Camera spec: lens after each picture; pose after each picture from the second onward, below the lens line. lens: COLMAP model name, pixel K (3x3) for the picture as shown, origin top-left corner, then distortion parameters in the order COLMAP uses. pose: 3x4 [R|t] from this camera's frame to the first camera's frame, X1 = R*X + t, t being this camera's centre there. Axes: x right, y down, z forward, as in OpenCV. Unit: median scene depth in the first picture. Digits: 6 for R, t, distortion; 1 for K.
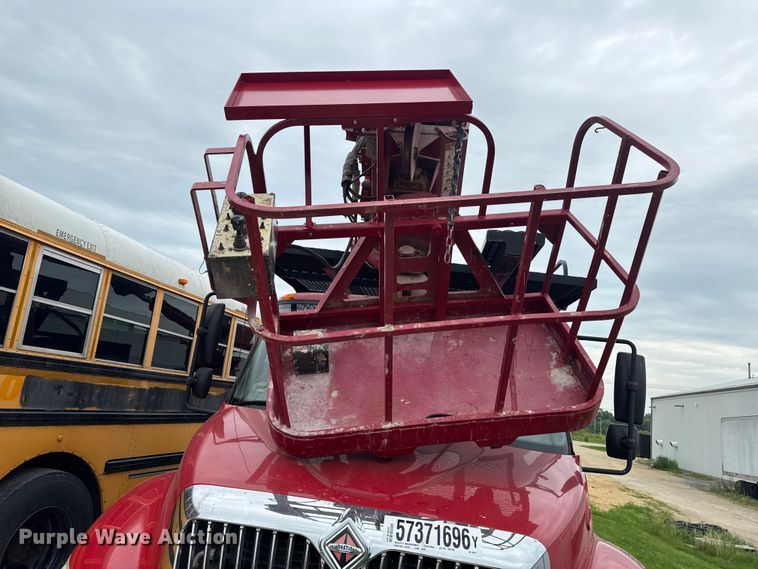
lens RADIAL K [[533.5, 0, 371.6], [0, 533.5, 283.6], [0, 0, 1]] dist [0.053257, -0.050547]
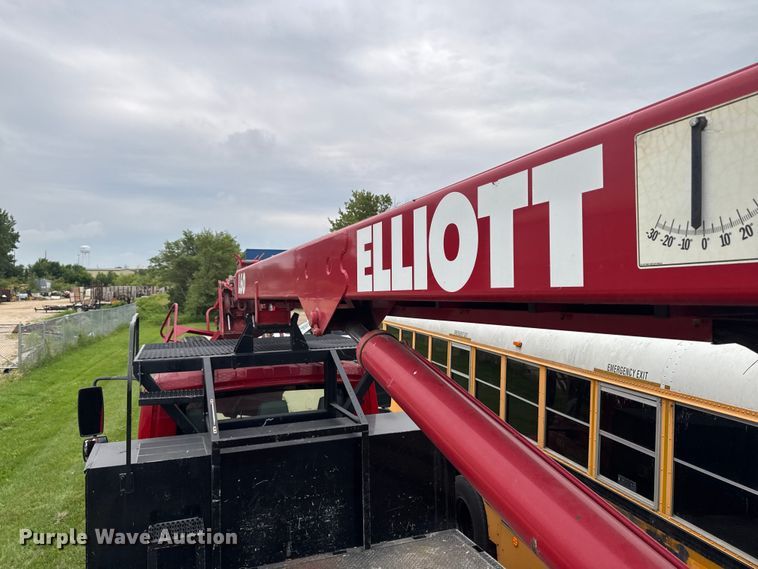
lens RADIAL K [[536.4, 0, 373.9], [0, 536.4, 289.6], [0, 0, 1]] dist [0.024773, -0.026728]
pose [[-0.884473, -0.134997, -0.446635, 0.460641], [-0.028089, 0.970900, -0.237831, 0.029063], [0.465744, -0.197810, -0.862527, 2.575874]]
